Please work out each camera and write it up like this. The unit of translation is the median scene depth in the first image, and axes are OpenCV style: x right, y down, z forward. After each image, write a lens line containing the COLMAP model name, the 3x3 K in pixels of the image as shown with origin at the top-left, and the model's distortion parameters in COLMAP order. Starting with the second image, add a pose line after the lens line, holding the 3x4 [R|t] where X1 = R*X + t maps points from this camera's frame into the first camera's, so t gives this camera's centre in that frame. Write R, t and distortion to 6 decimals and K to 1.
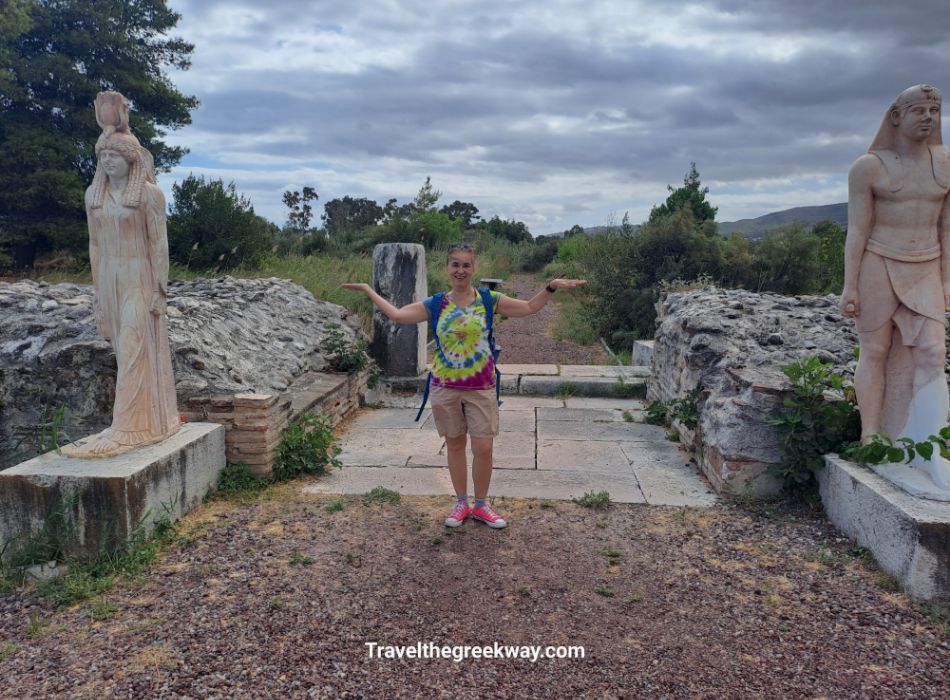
lens RADIAL K [[697.6, 0, 475.0], [0, 697.6, 350.0], [0, 0, 1]] dist [0.104883, -0.101019]
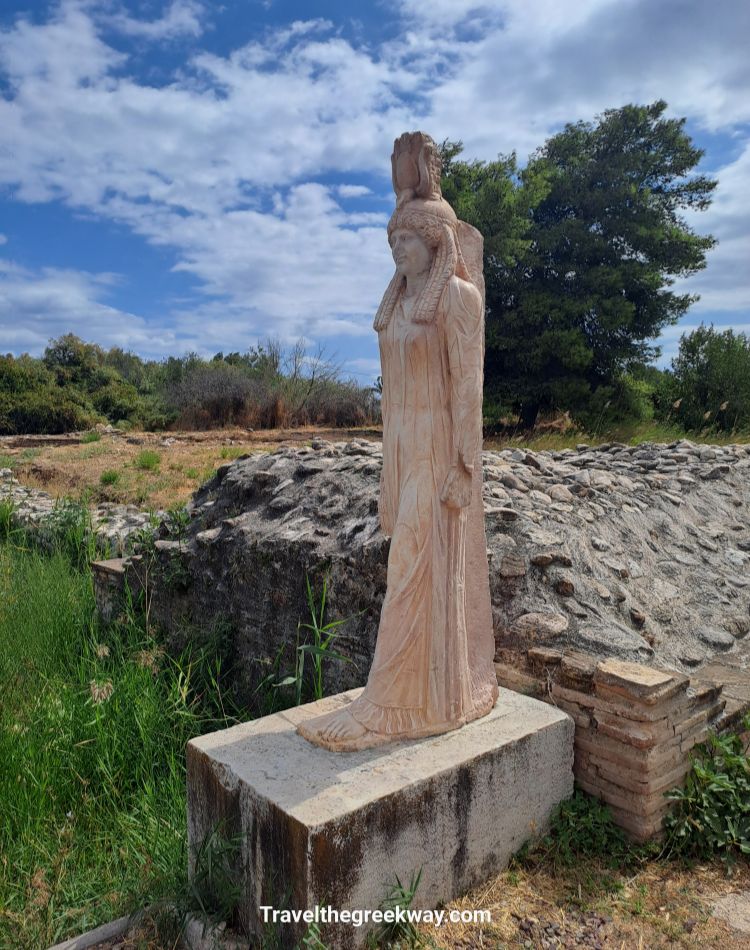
lens RADIAL K [[734.6, 0, 379.2], [0, 734.6, 452.6], [0, 0, 1]] dist [0.081969, -0.122556]
pose [[0.698766, 0.037861, -0.714348, -0.058553], [-0.097125, 0.994373, -0.042303, -0.052423], [0.708727, 0.098940, 0.698511, 0.453402]]
